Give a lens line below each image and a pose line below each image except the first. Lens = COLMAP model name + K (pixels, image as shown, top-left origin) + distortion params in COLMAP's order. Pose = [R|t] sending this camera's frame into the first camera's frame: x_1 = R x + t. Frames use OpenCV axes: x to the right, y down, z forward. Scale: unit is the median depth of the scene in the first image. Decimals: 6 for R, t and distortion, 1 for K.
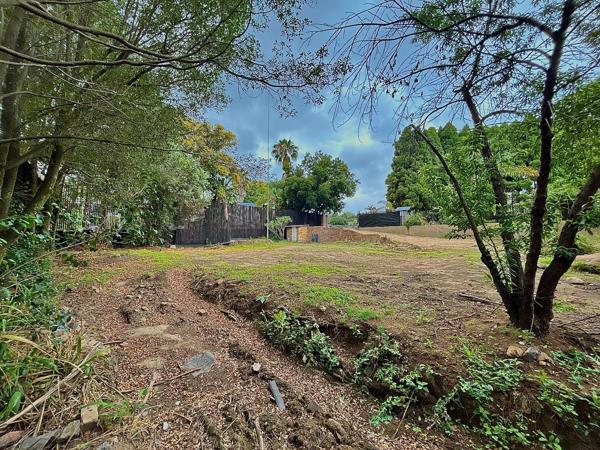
lens RADIAL K [[245.3, 0, 298.1], [0, 245.3, 225.8], [0, 0, 1]] dist [0.001401, 0.000034]
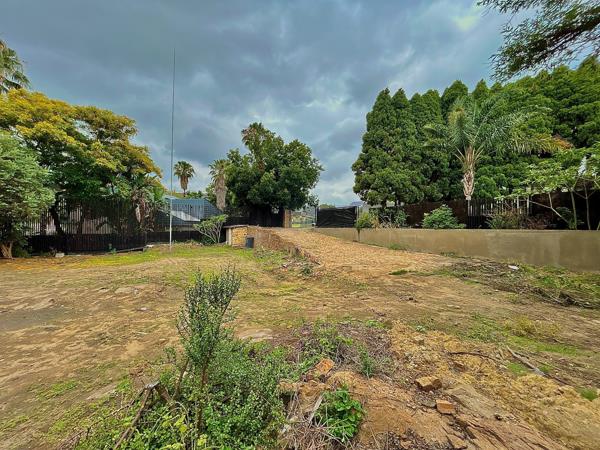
lens RADIAL K [[245.3, 0, 301.6], [0, 245.3, 224.9], [0, 0, 1]] dist [0.001401, 0.000034]
pose [[0.987114, -0.004613, -0.159951, 0.328440], [0.009698, 0.999471, 0.031029, -0.027016], [0.159723, -0.032181, 0.986637, 0.226098]]
